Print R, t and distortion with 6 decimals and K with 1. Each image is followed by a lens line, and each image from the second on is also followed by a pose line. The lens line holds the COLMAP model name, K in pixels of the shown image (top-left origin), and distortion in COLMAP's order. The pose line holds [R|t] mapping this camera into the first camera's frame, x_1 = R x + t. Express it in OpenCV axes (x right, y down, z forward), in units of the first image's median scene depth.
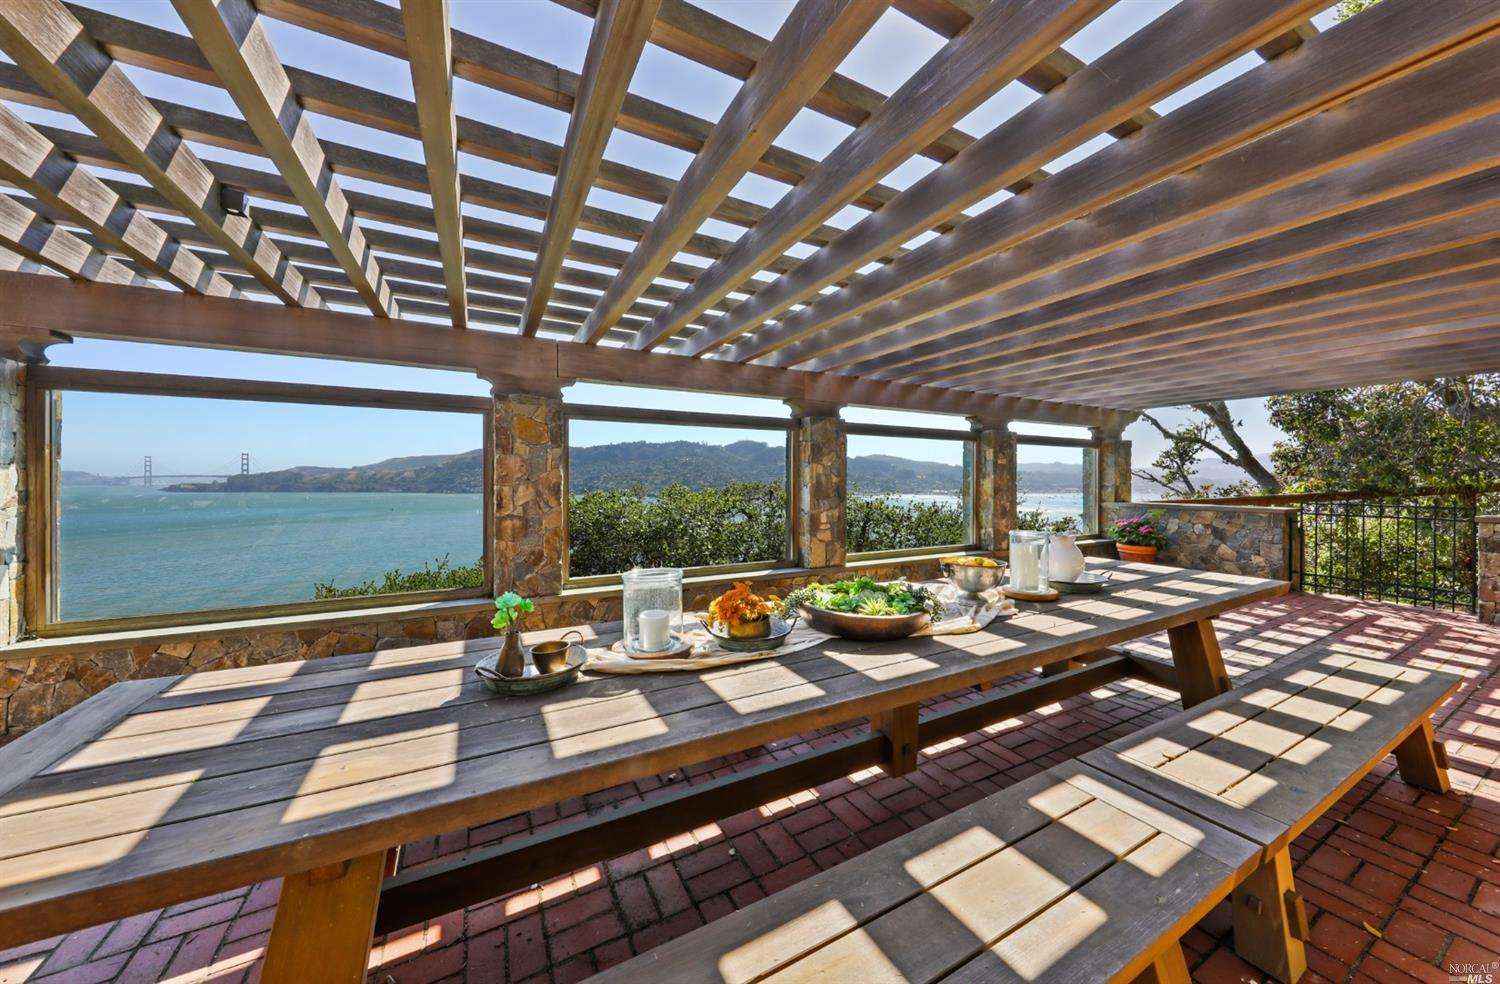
lens RADIAL K [[513.1, 0, 750.6], [0, 513.1, 468.3], [0, 0, 1]] dist [0.001281, 0.013854]
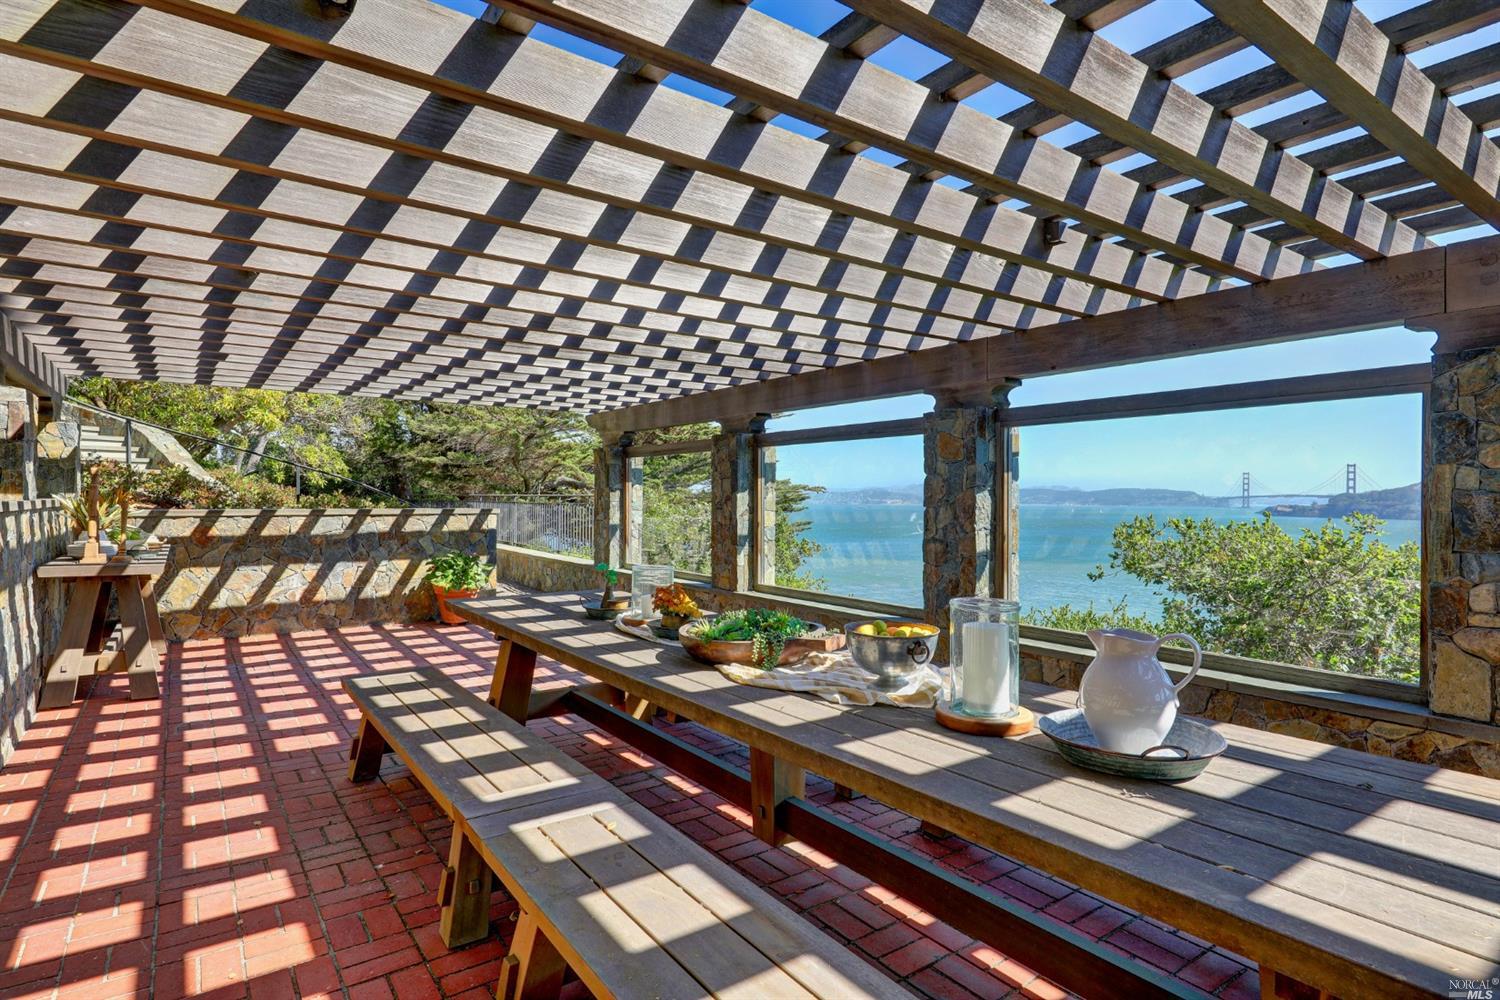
lens RADIAL K [[782.5, 0, 750.0], [0, 782.5, 500.0], [0, 0, 1]] dist [-0.073005, 0.002080]
pose [[0.119951, 0.000880, -0.992779, 0.104401], [0.019572, 0.999803, 0.003251, 0.001026], [0.992587, -0.019821, 0.119910, 0.054970]]
